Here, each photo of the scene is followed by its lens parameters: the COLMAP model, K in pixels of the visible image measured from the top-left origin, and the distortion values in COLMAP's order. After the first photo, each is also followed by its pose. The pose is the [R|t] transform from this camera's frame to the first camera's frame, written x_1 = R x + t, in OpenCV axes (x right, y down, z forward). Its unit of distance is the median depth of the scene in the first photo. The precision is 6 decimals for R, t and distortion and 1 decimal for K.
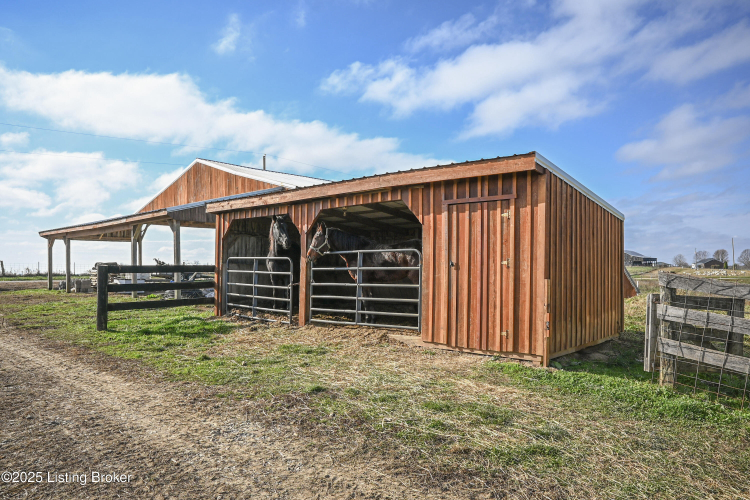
lens RADIAL K [[514.8, 0, 375.0], [0, 514.8, 250.0], [0, 0, 1]] dist [-0.091569, 0.065803]
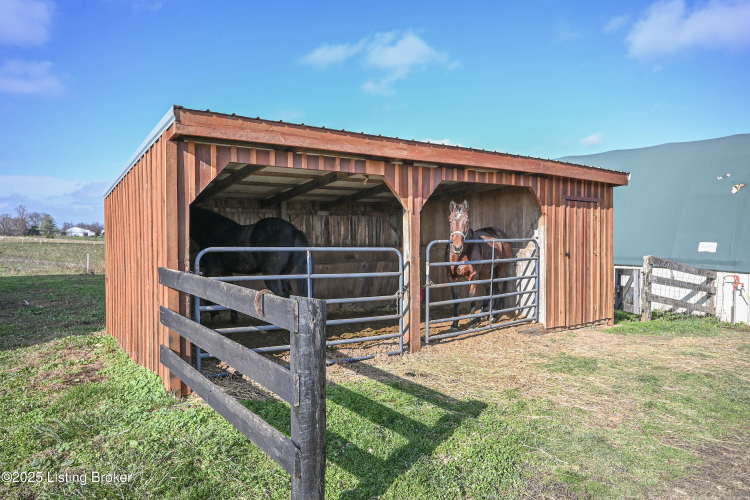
lens RADIAL K [[514.8, 0, 375.0], [0, 514.8, 250.0], [0, 0, 1]] dist [-0.091569, 0.065803]
pose [[0.243069, -0.032468, 0.969465, -0.107587], [-0.032957, 0.998586, 0.041707, -0.001316], [-0.969449, -0.042088, 0.241656, 0.119848]]
